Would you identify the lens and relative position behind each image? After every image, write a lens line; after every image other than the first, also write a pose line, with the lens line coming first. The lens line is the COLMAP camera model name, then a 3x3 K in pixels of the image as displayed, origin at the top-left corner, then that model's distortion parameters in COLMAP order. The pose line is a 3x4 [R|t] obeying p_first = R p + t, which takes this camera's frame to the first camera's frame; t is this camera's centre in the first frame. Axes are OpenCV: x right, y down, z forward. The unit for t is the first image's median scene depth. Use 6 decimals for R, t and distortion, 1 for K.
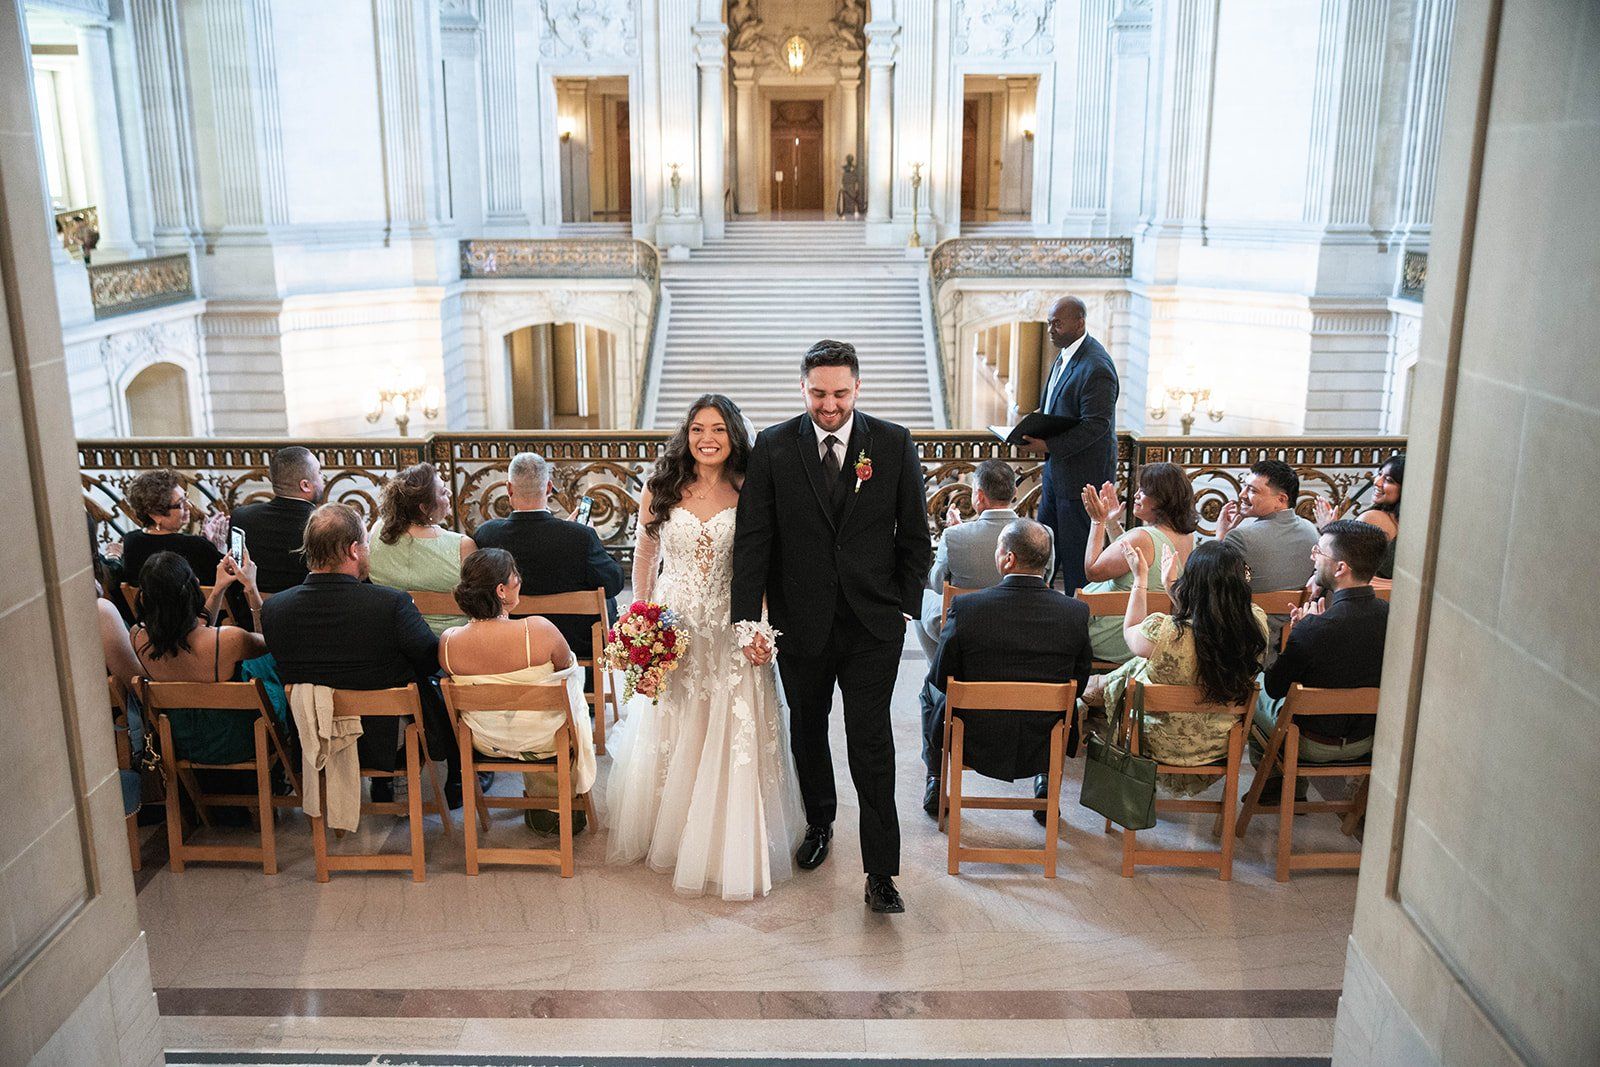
lens RADIAL K [[1433.5, 0, 791.6], [0, 1433.5, 533.1], [0, 0, 1]] dist [-0.042710, 0.023805]
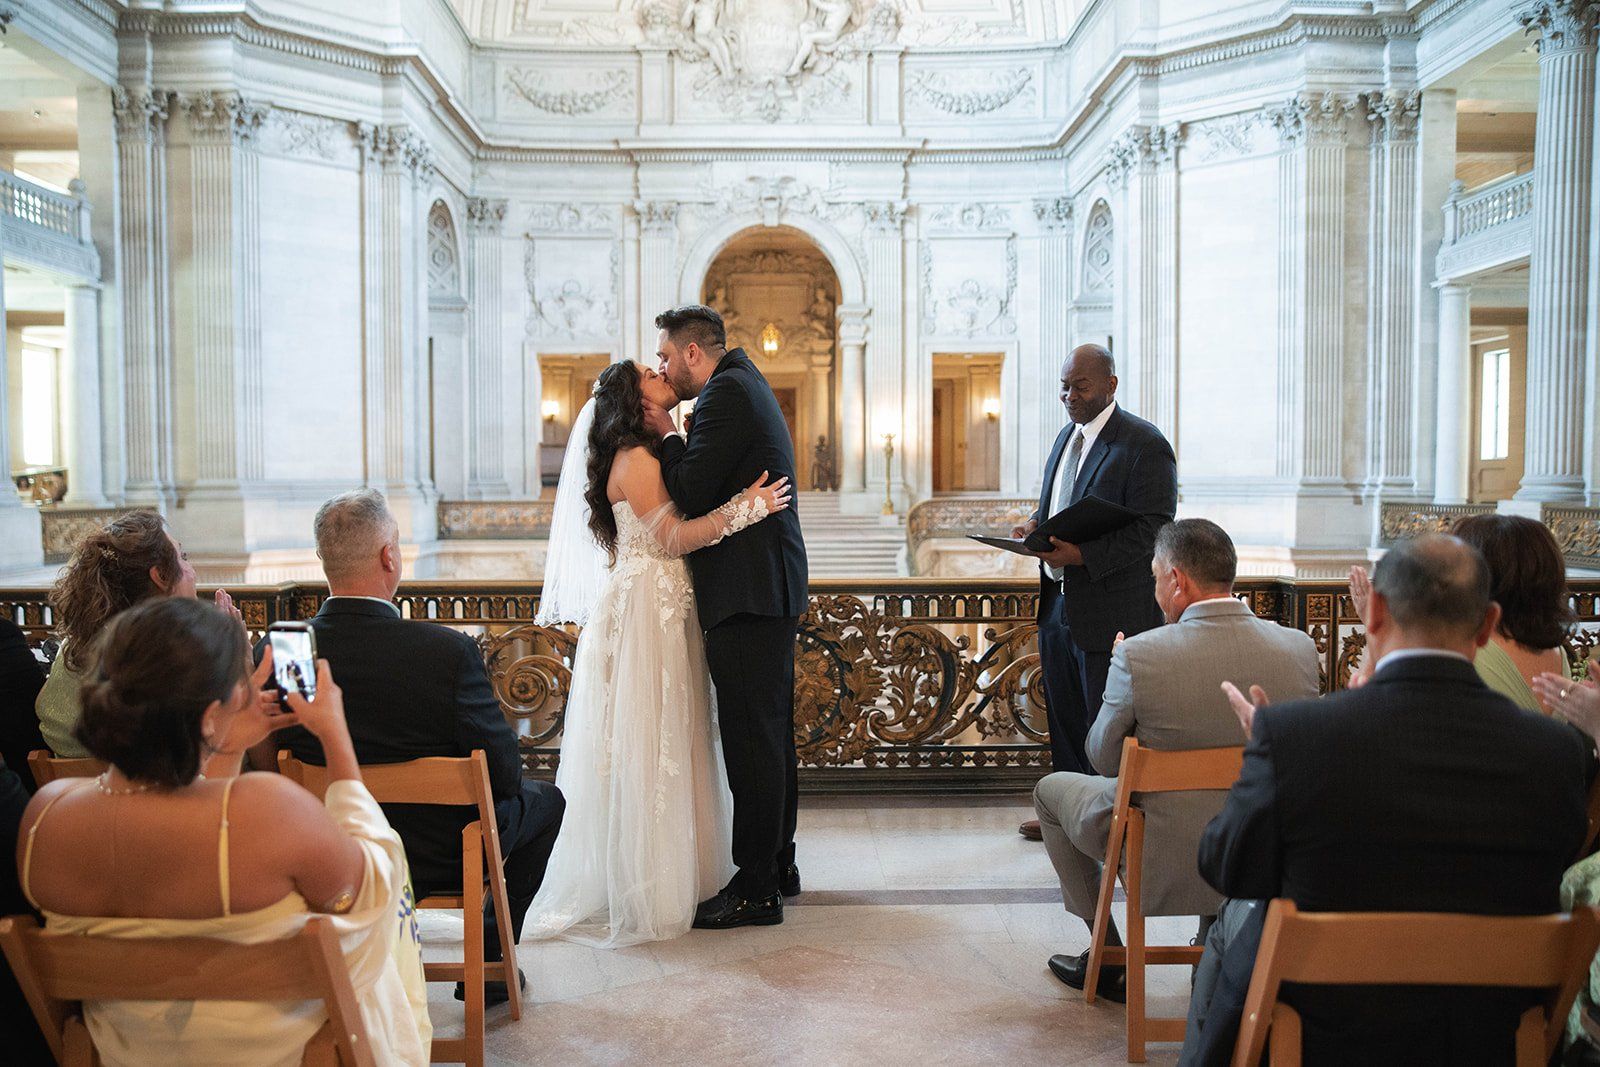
lens RADIAL K [[1312.3, 0, 793.9], [0, 1312.3, 547.7], [0, 0, 1]] dist [-0.083993, 0.072431]
pose [[0.999673, -0.002562, 0.025457, -0.006065], [0.007640, 0.979473, -0.201432, 0.012580], [-0.024419, 0.201560, 0.979172, 0.104935]]
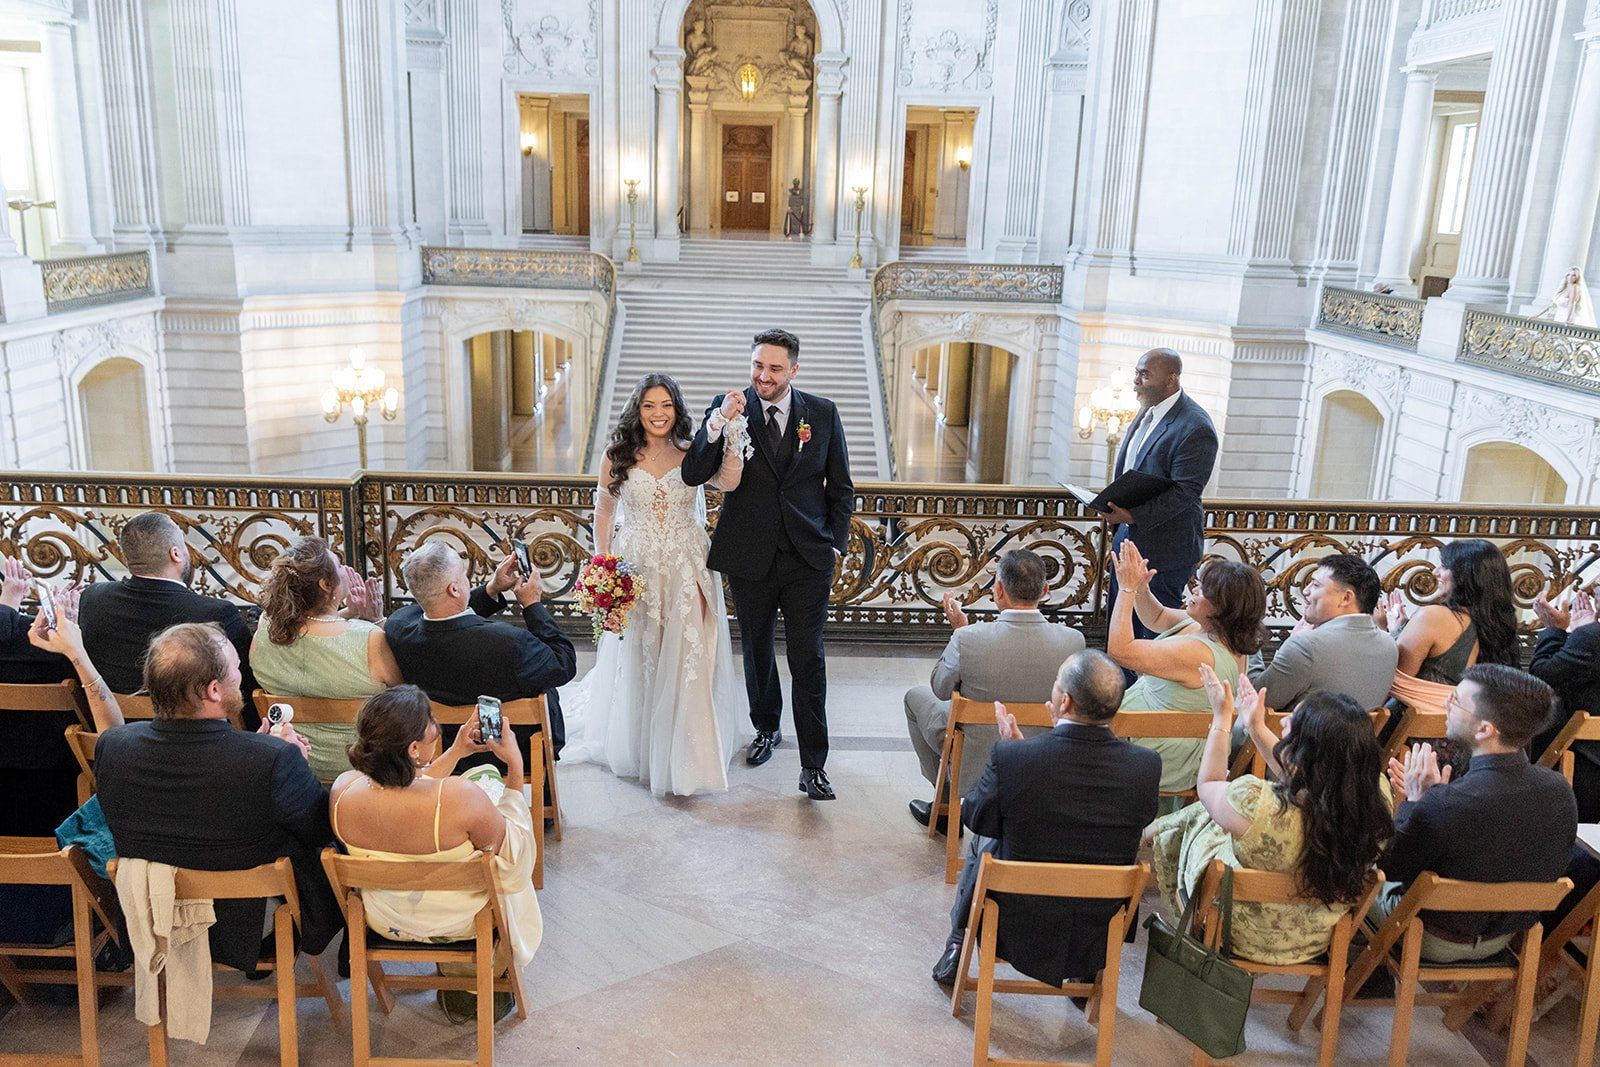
lens RADIAL K [[1288.2, 0, 789.5], [0, 1288.2, 522.0], [0, 0, 1]] dist [0.028512, -0.075987]
pose [[0.998619, 0.022733, 0.047358, -0.005735], [-0.022832, 0.999738, 0.001537, -0.013210], [-0.047310, -0.002616, 0.998877, 0.050794]]
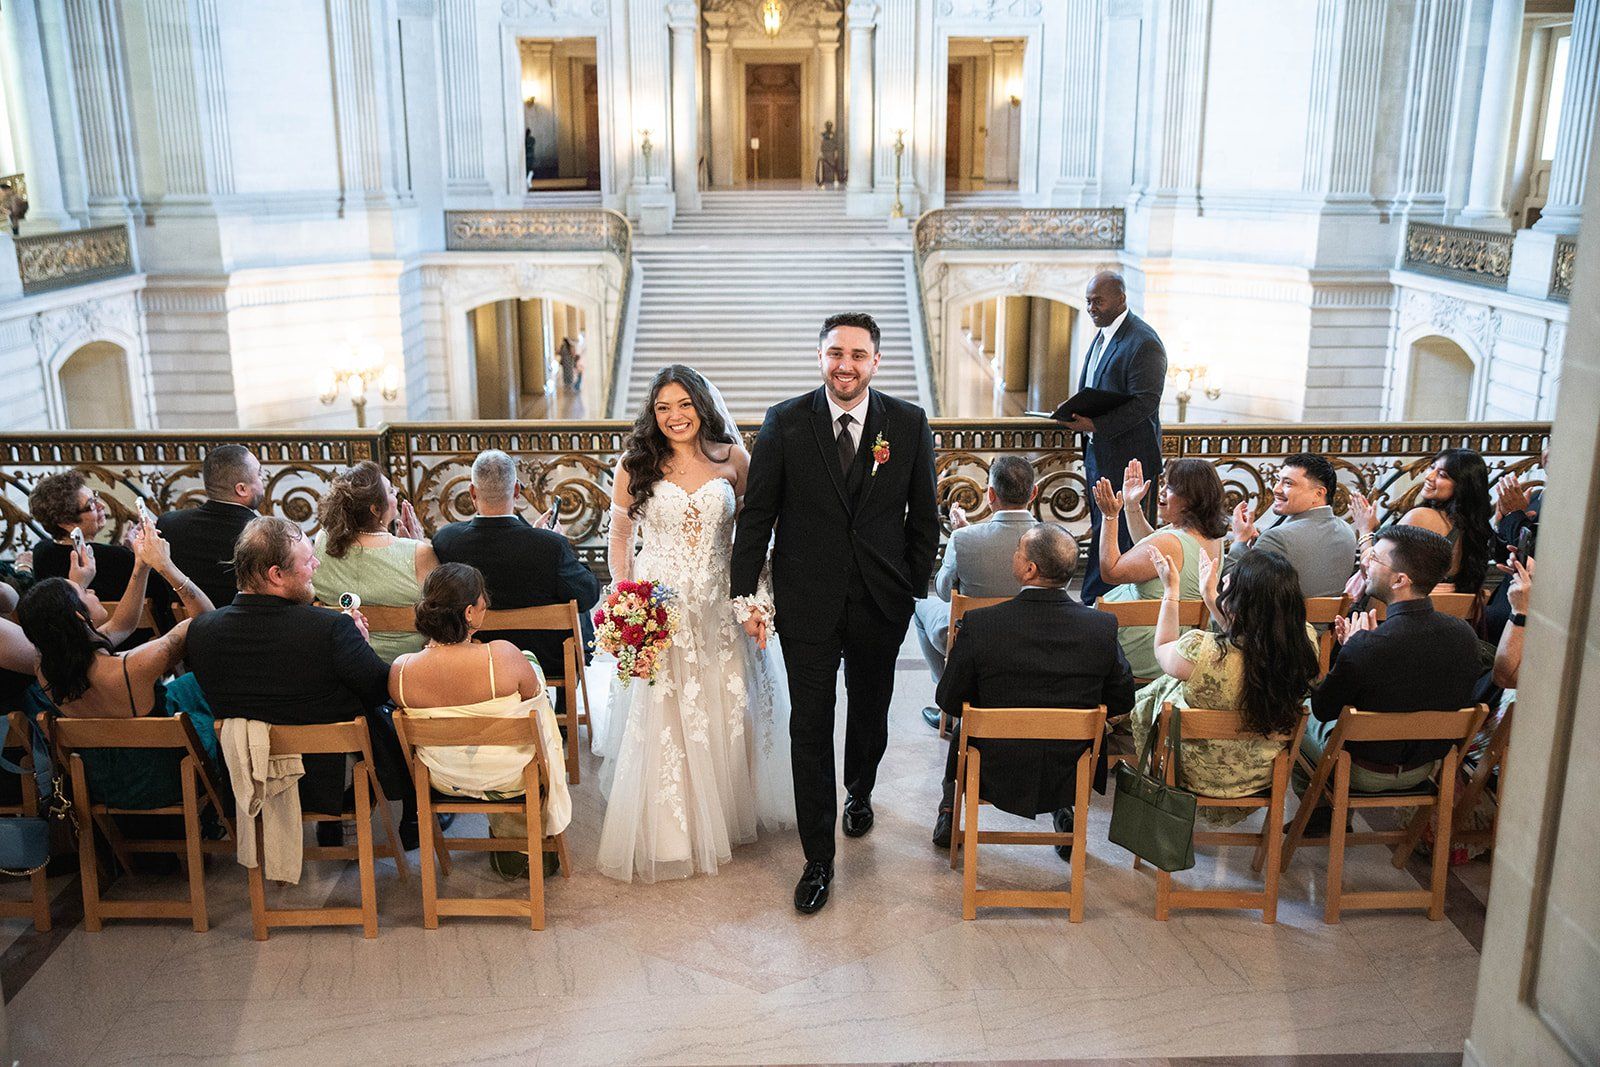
lens RADIAL K [[1477.8, 0, 817.1], [0, 1477.8, 526.9], [0, 0, 1]] dist [-0.020597, 0.000000]
pose [[0.999439, -0.006907, 0.032777, -0.001988], [0.006597, 0.999933, 0.009558, -0.003206], [-0.032841, -0.009336, 0.999417, 0.013274]]
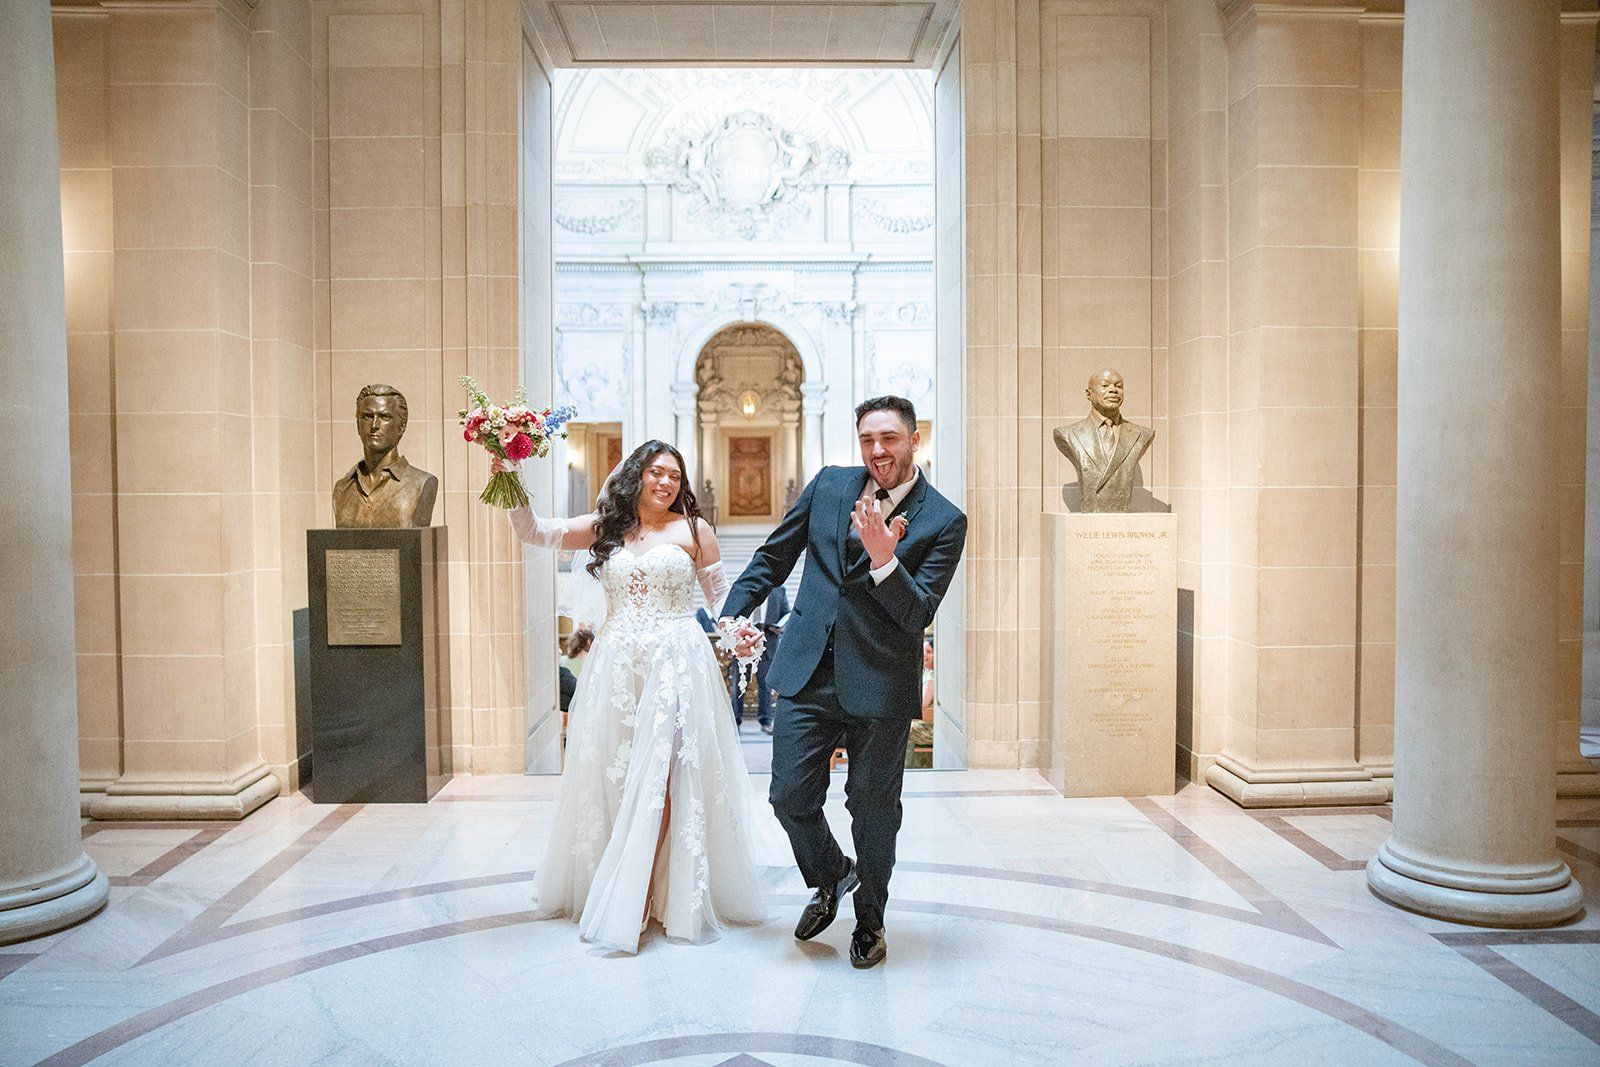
lens RADIAL K [[1288.2, 0, 794.3], [0, 1288.2, 500.0], [0, 0, 1]] dist [0.028512, -0.075987]
pose [[0.999178, -0.004306, 0.040302, -0.004571], [0.013744, 0.971420, -0.236971, 0.040028], [-0.038129, 0.237330, 0.970680, -0.168689]]
